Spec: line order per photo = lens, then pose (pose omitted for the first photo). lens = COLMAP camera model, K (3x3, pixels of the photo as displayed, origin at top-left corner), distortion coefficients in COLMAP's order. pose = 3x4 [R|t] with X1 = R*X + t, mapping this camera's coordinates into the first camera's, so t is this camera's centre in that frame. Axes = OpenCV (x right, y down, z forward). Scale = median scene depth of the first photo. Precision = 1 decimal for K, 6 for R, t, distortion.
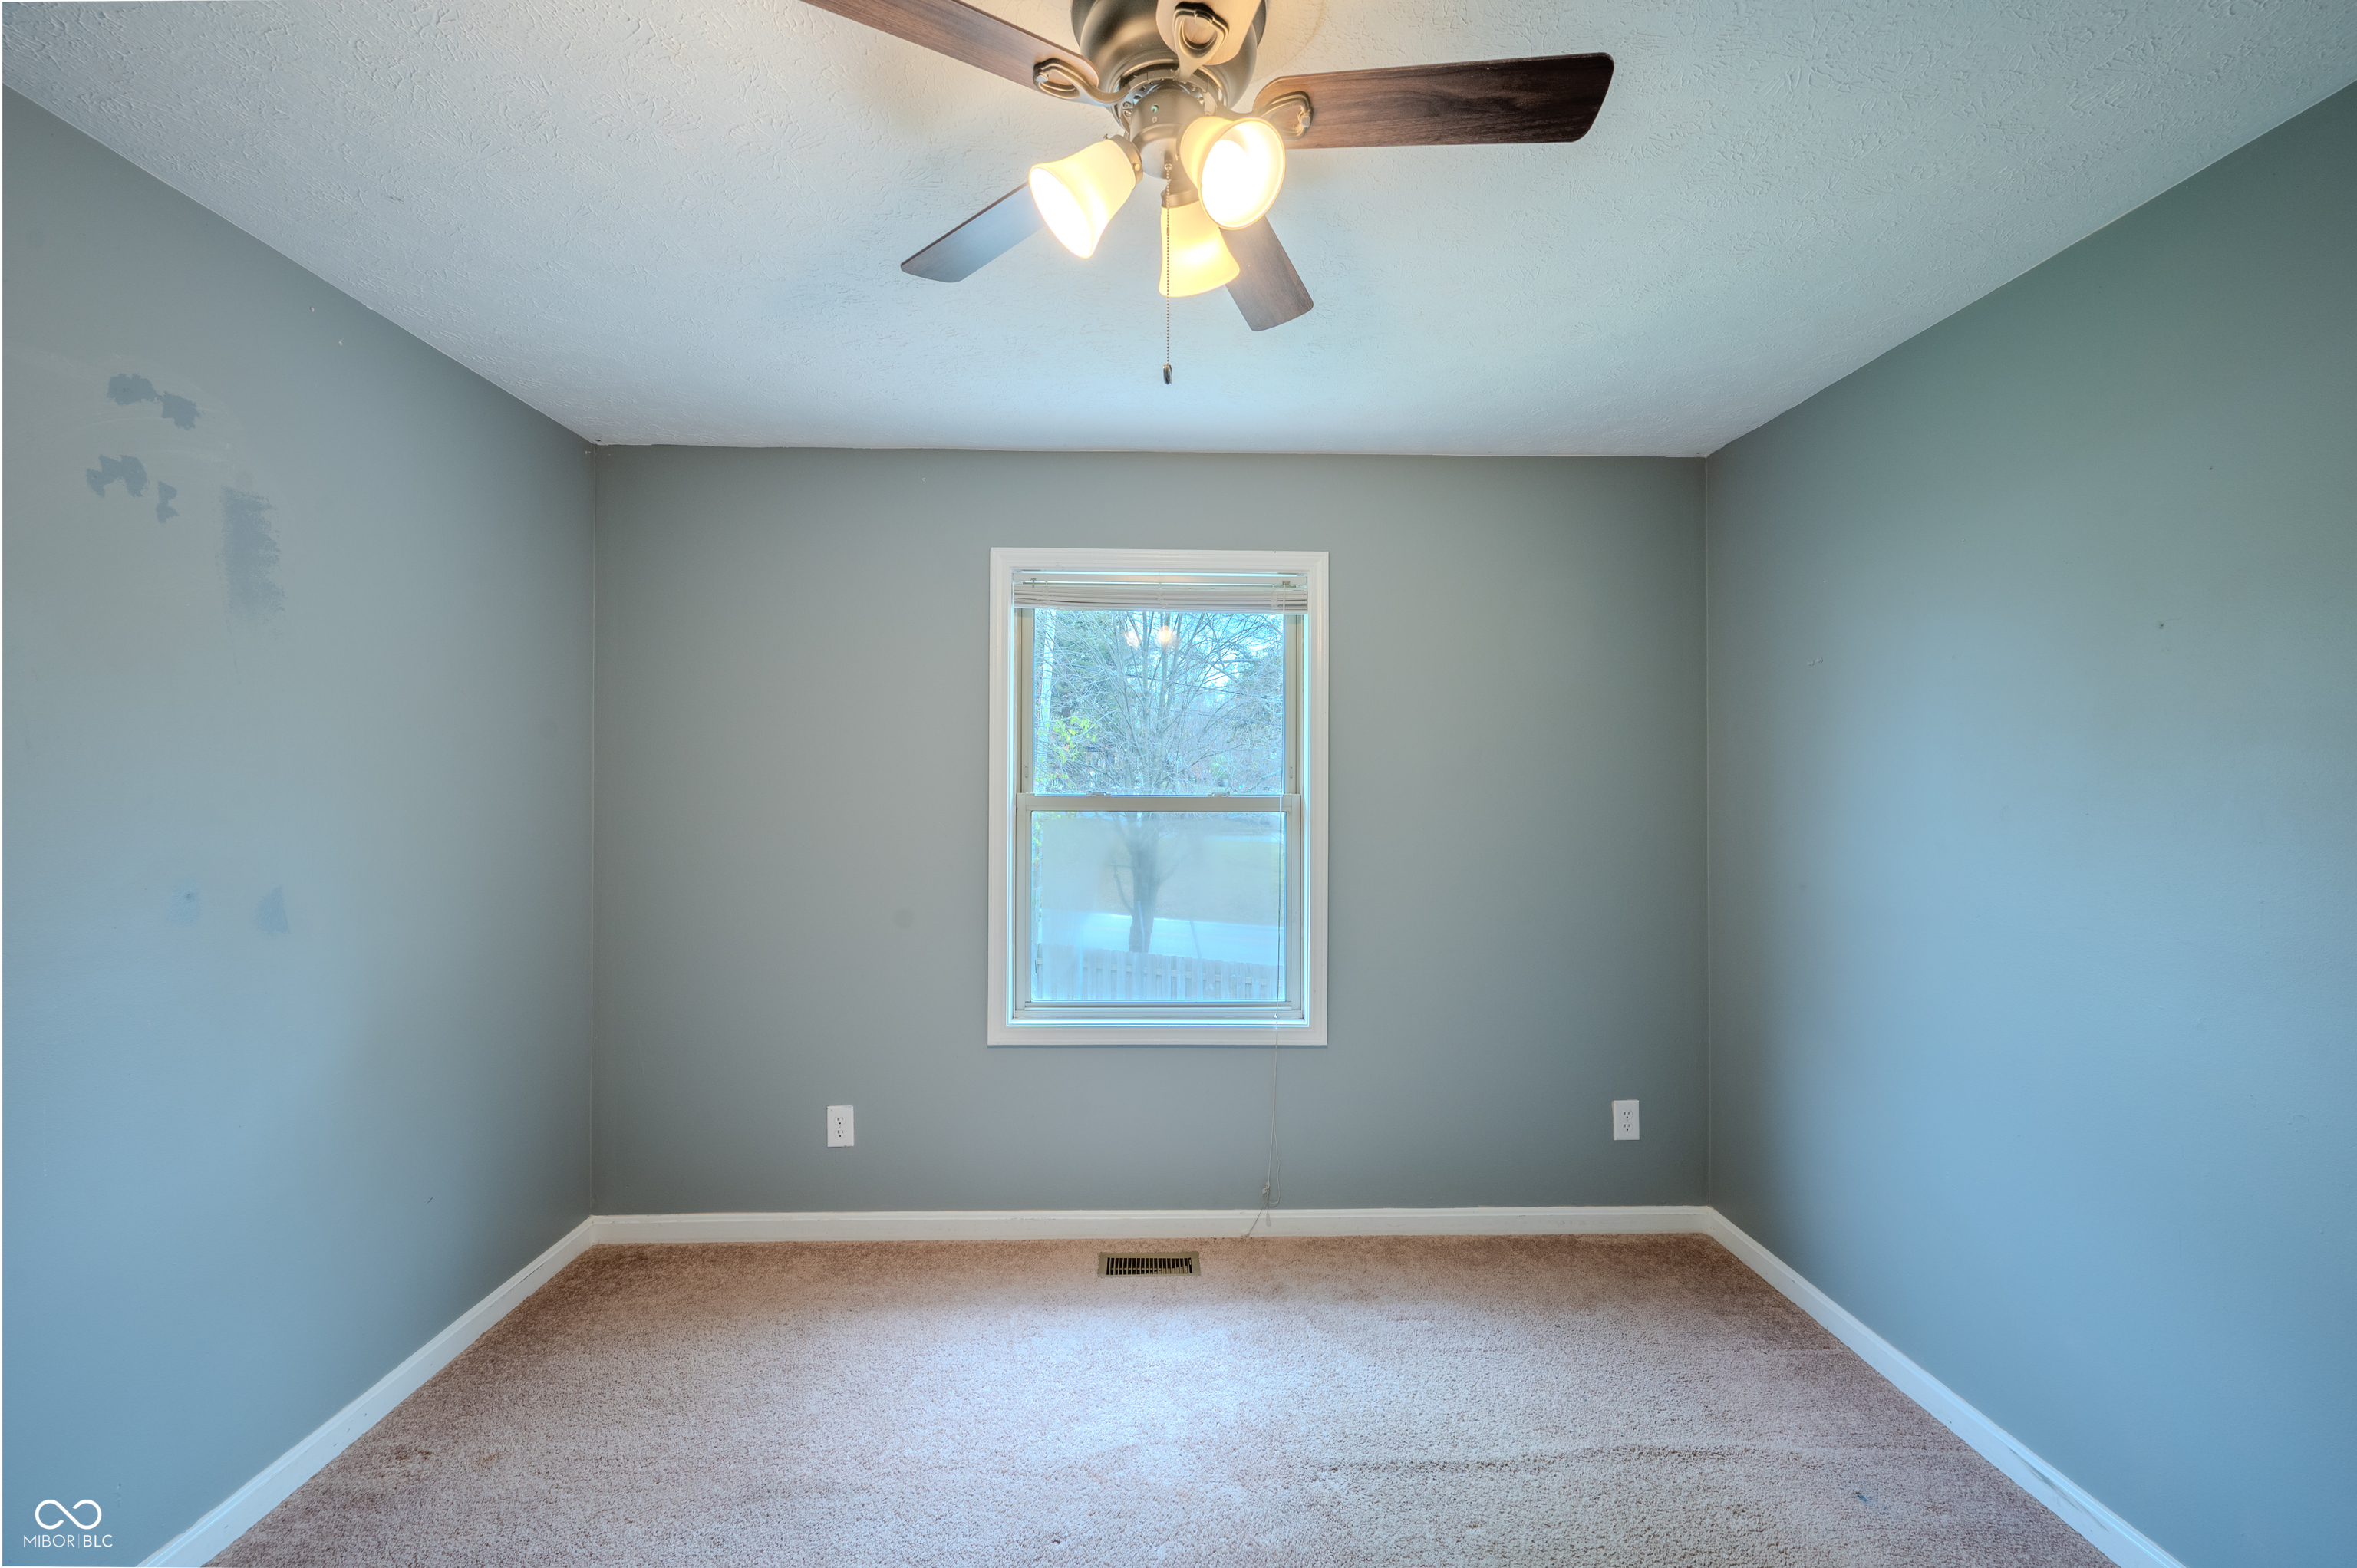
lens RADIAL K [[972.1, 0, 1163.2], [0, 972.1, 772.2], [0, 0, 1]] dist [0.003662, -0.000324]
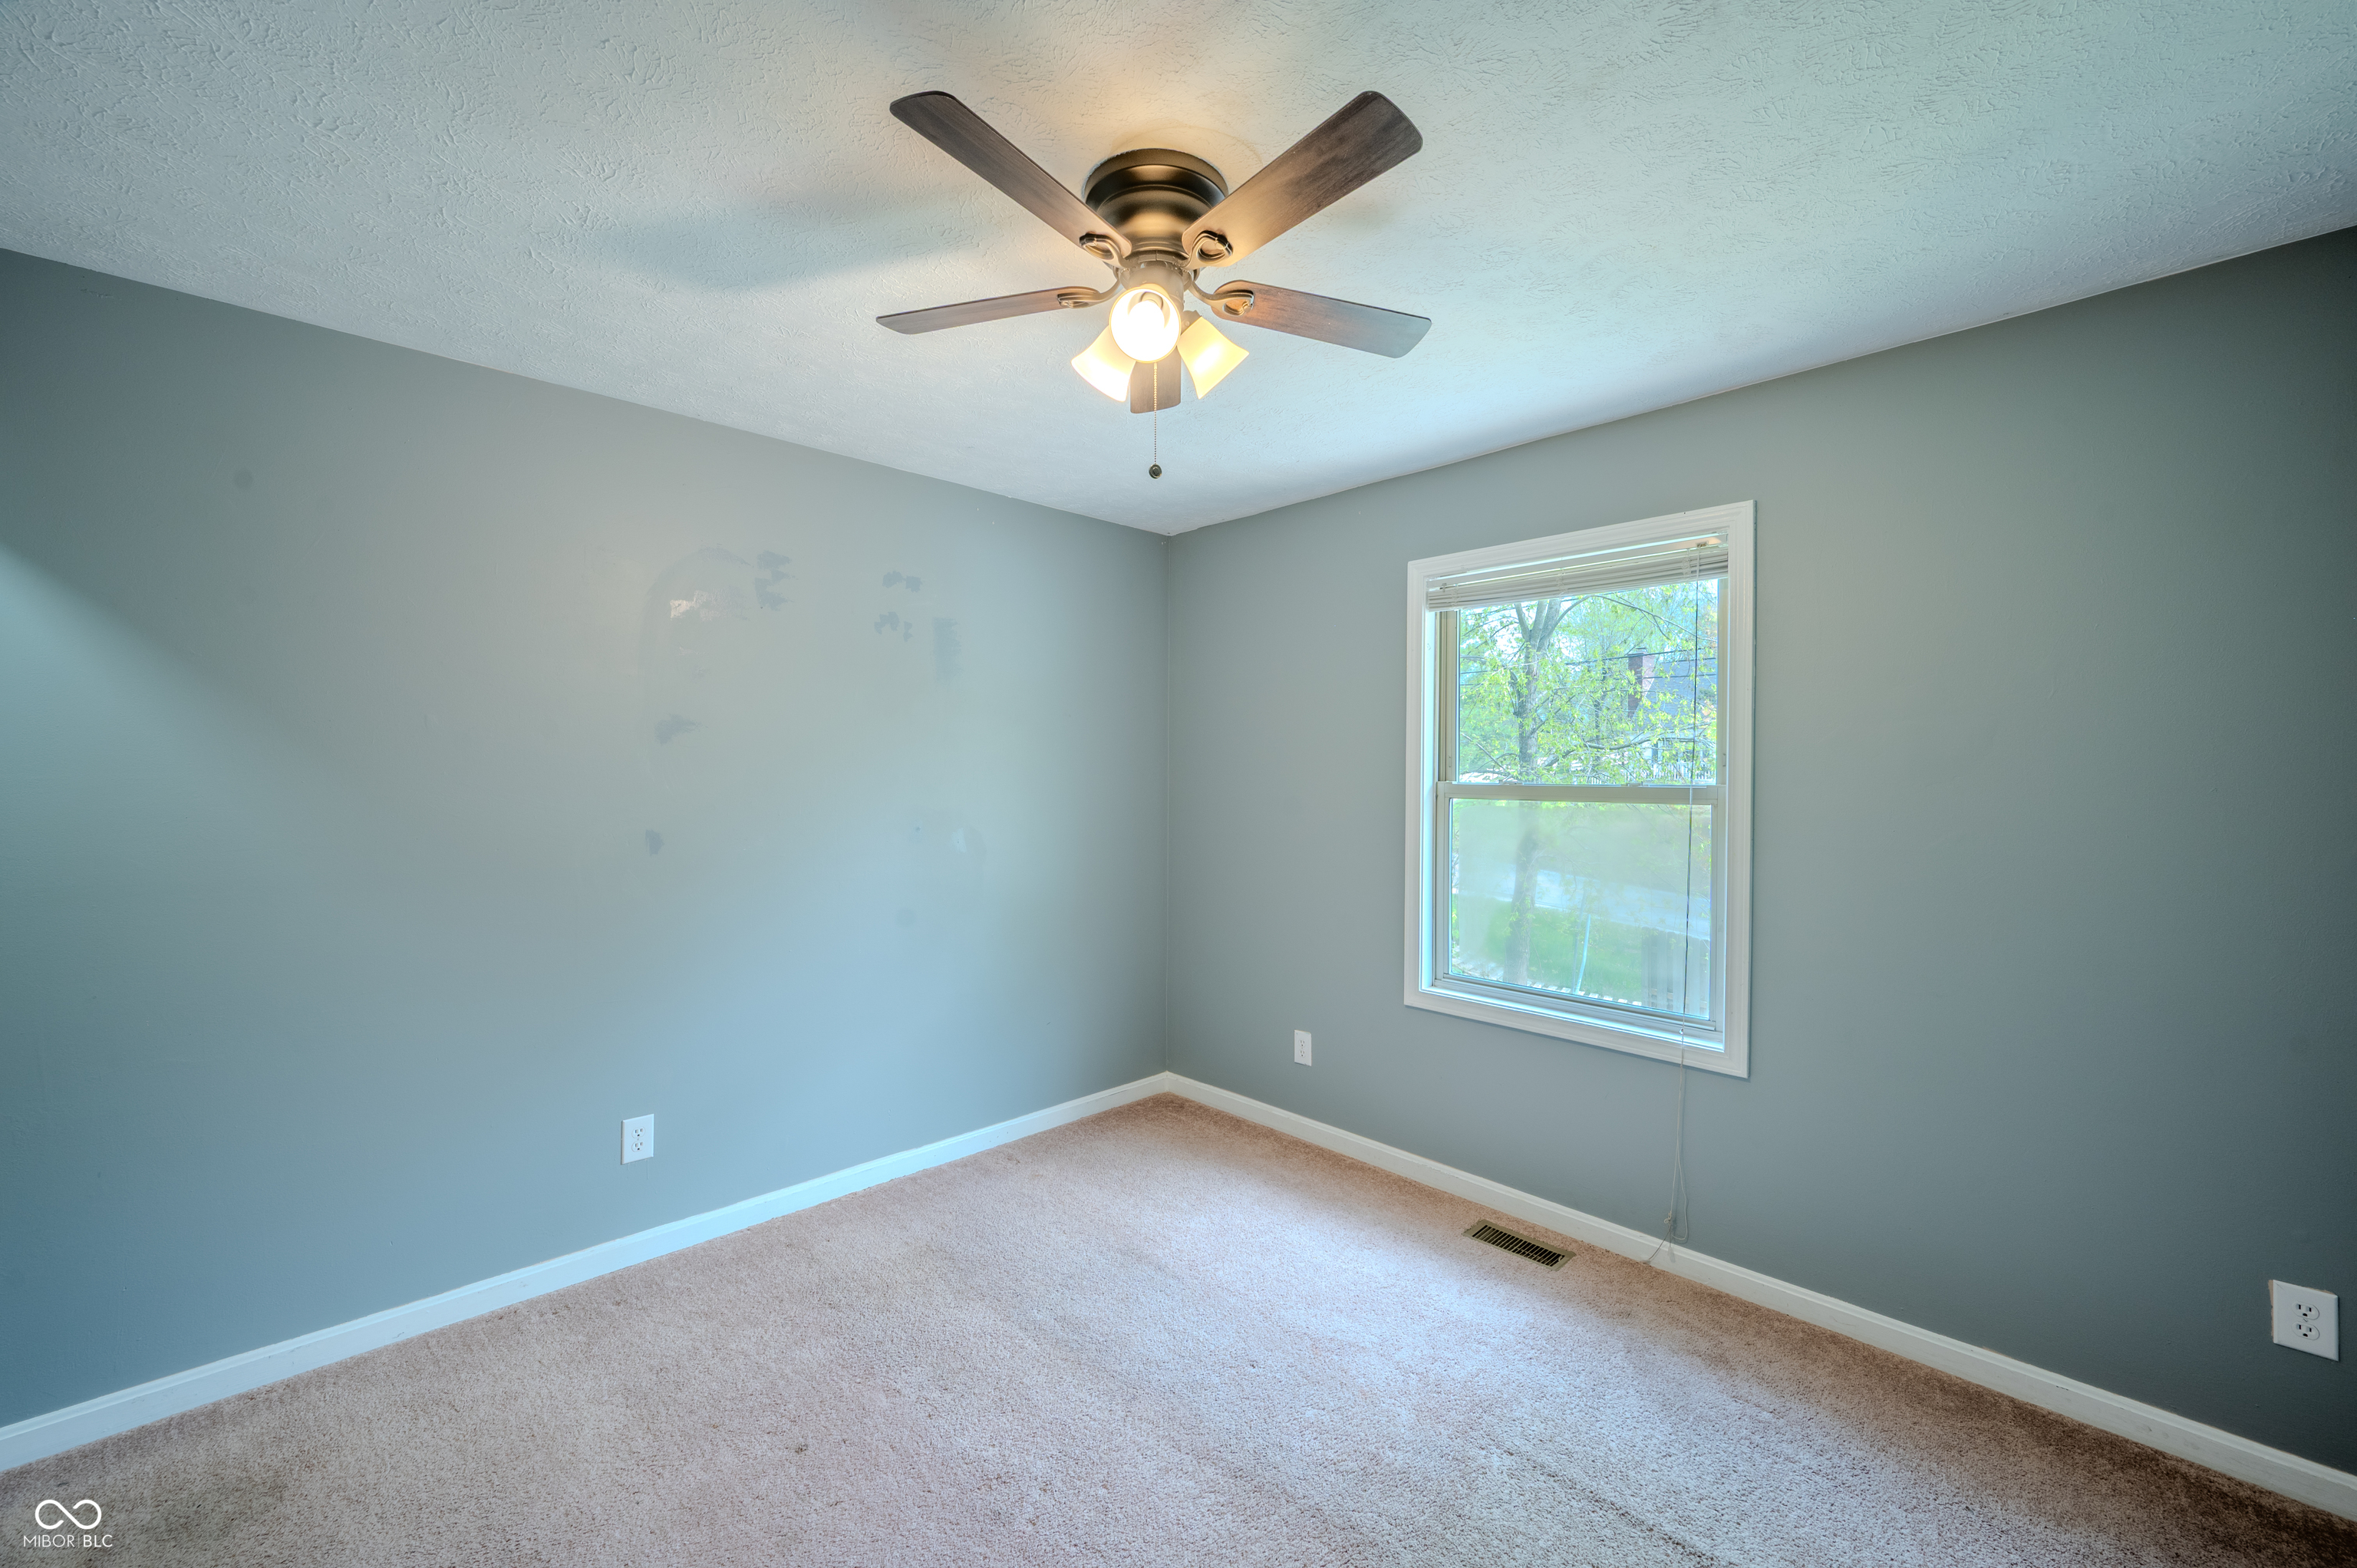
lens RADIAL K [[972.1, 0, 1163.2], [0, 972.1, 772.2], [0, 0, 1]] dist [0.003662, -0.000324]
pose [[0.654627, -0.000139, -0.755952, 0.493742], [0.007470, 0.999952, 0.006285, 0.001890], [0.755915, -0.009762, 0.654597, 0.053875]]
